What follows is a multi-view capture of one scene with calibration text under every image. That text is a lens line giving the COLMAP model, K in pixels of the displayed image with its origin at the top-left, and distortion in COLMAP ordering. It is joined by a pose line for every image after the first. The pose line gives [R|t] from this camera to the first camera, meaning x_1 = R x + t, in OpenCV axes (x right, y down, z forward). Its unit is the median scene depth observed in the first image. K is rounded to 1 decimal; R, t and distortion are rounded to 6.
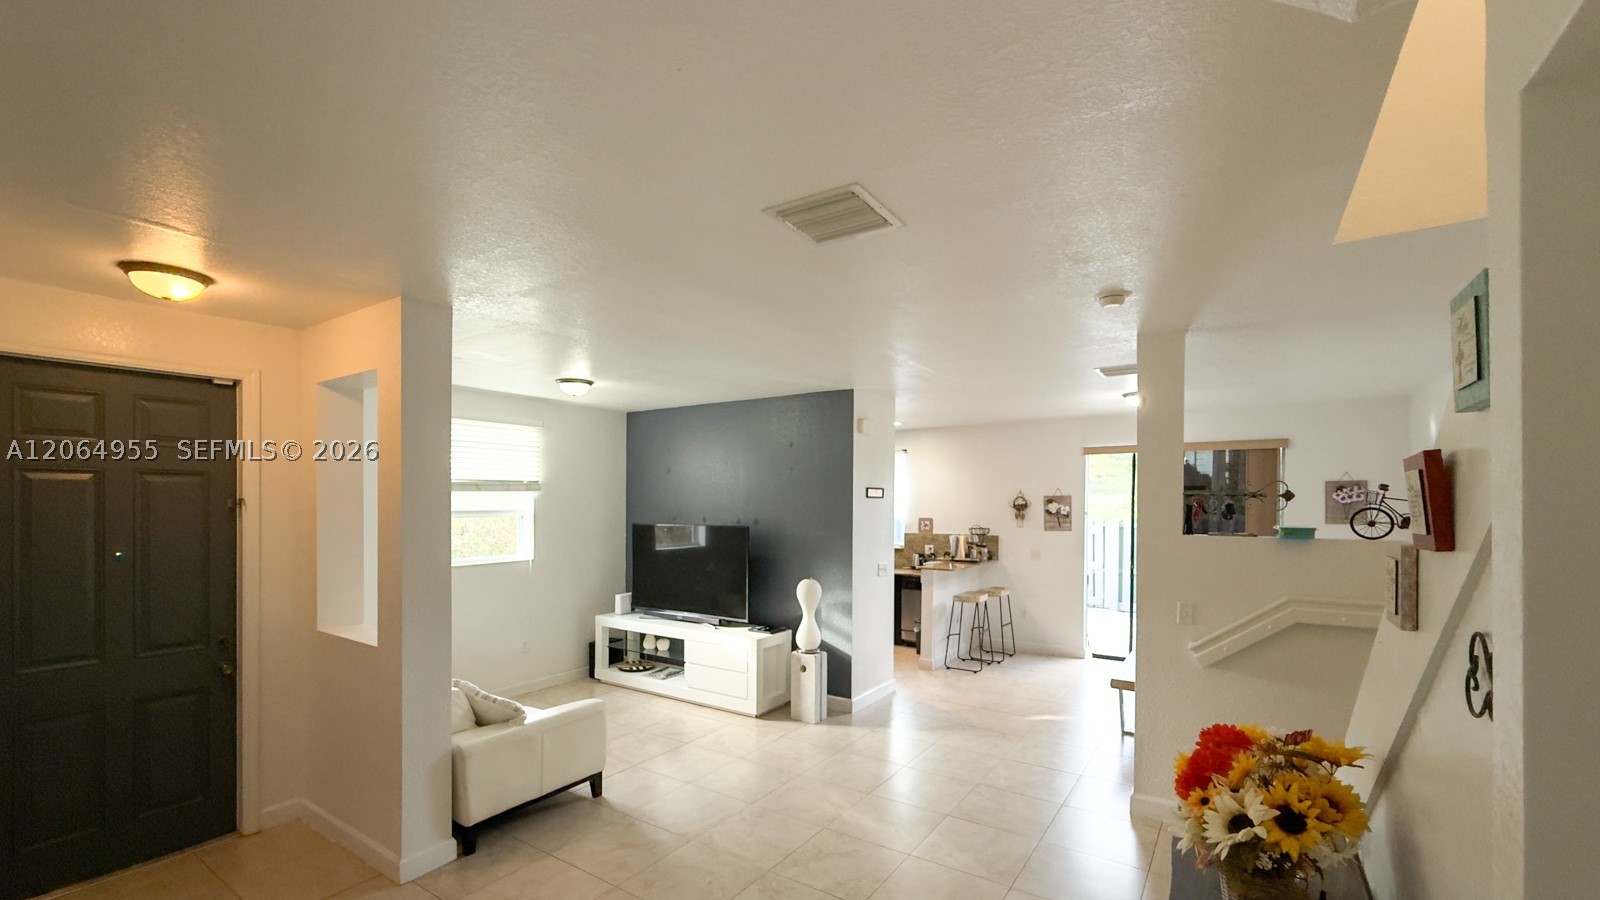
lens RADIAL K [[660.3, 0, 796.7], [0, 660.3, 506.3], [0, 0, 1]] dist [0.000760, 0.000080]
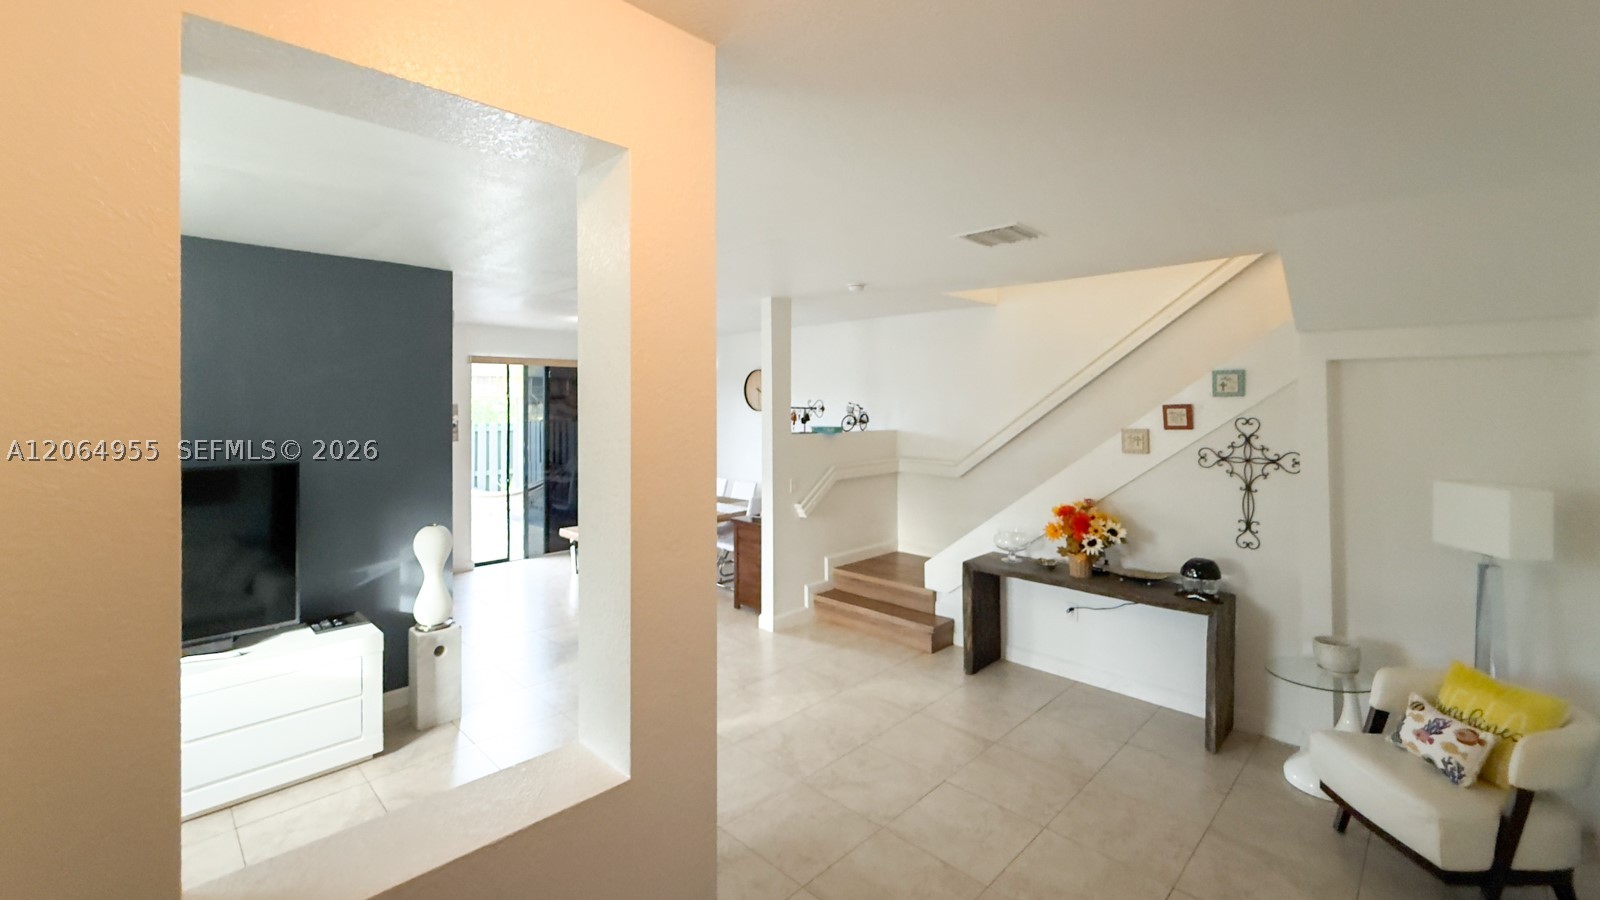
lens RADIAL K [[662.7, 0, 791.7], [0, 662.7, 394.5], [0, 0, 1]] dist [0.002022, 0.000320]
pose [[0.192855, 0.007464, 0.981199, -0.970301], [0.011222, 0.999889, -0.009812, -0.035341], [-0.981163, 0.012904, 0.192750, 0.740276]]
